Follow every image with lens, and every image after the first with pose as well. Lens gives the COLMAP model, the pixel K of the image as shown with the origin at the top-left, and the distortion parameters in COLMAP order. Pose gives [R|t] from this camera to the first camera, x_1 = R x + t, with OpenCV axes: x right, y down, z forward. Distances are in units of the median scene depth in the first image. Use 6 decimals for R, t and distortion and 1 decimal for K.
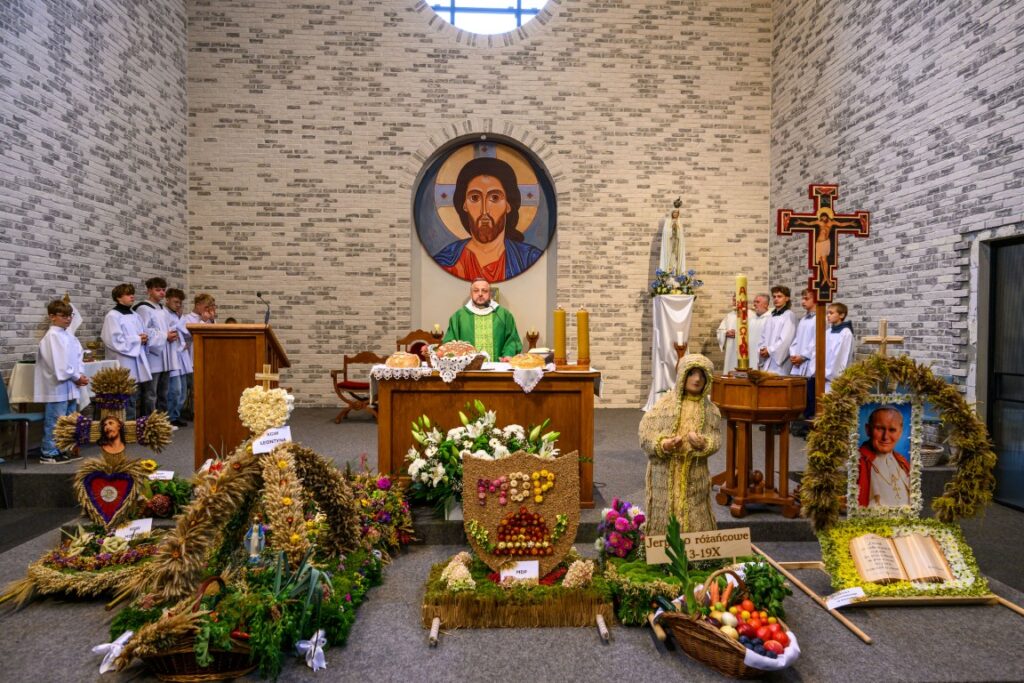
lens RADIAL K [[733.2, 0, 529.2], [0, 733.2, 339.2], [0, 0, 1]] dist [0.011828, -0.007549]
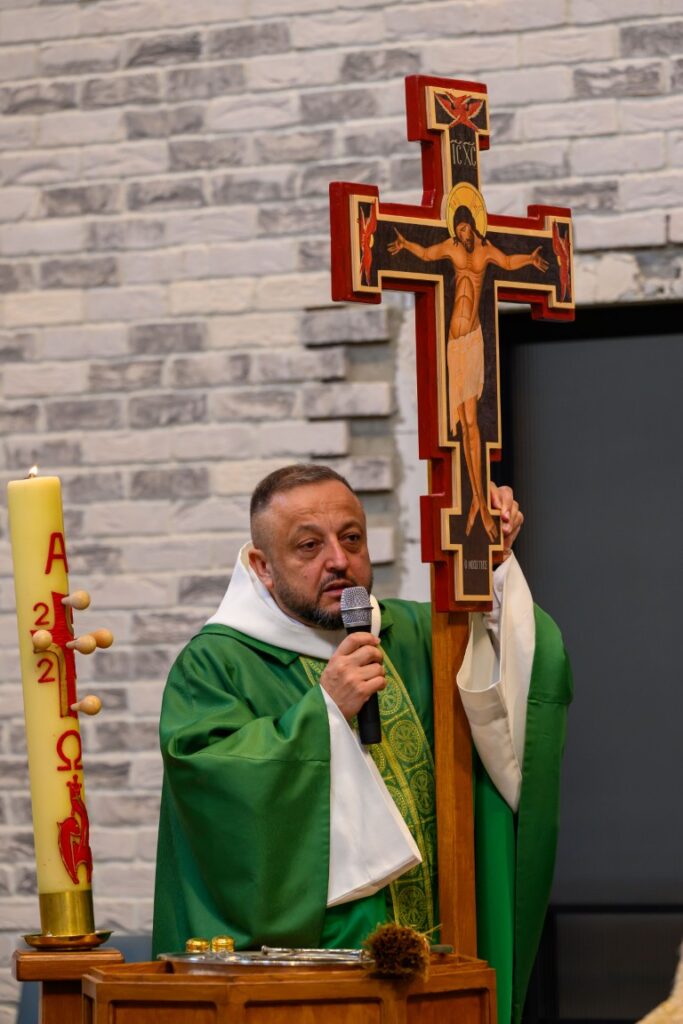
lens RADIAL K [[5706.1, 0, 341.8], [0, 5706.1, 512.0], [0, 0, 1]] dist [-0.223317, 0.000000]
pose [[0.630415, 0.003746, 0.776249, -0.661995], [0.036848, 0.998717, -0.034746, -0.014479], [-0.775383, 0.050508, 0.629468, -0.037904]]
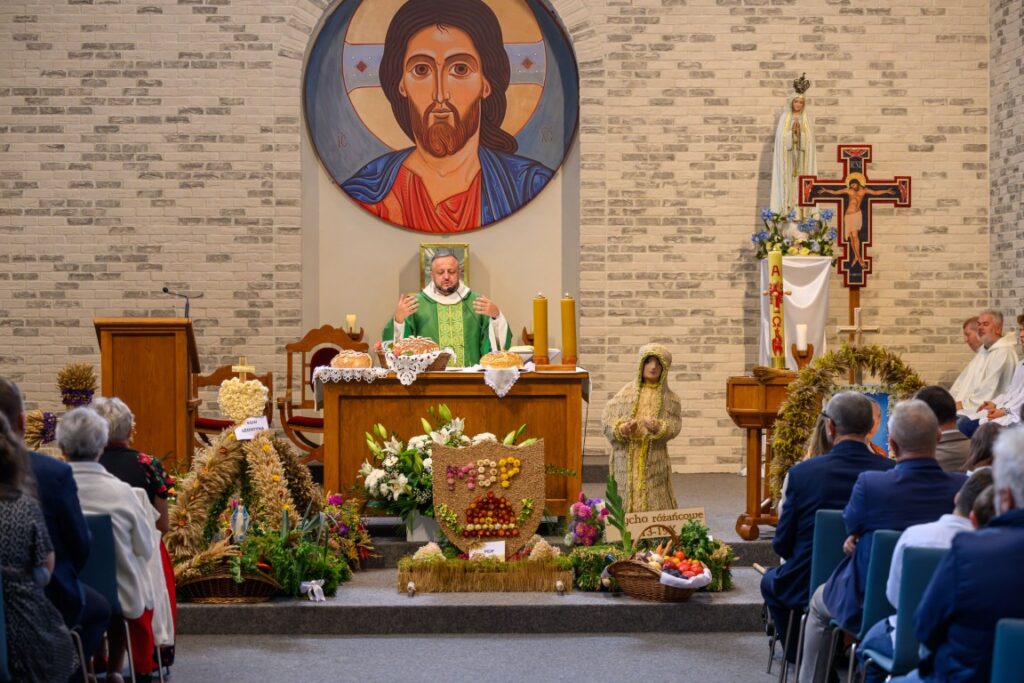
lens RADIAL K [[2673.5, 0, 512.1], [0, 2673.5, 340.4], [0, 0, 1]] dist [-0.055660, 0.000000]
pose [[0.999573, -0.008655, -0.027903, 0.065693], [0.008423, 0.999929, -0.008429, 0.023180], [0.027974, 0.008190, 0.999575, -1.407329]]
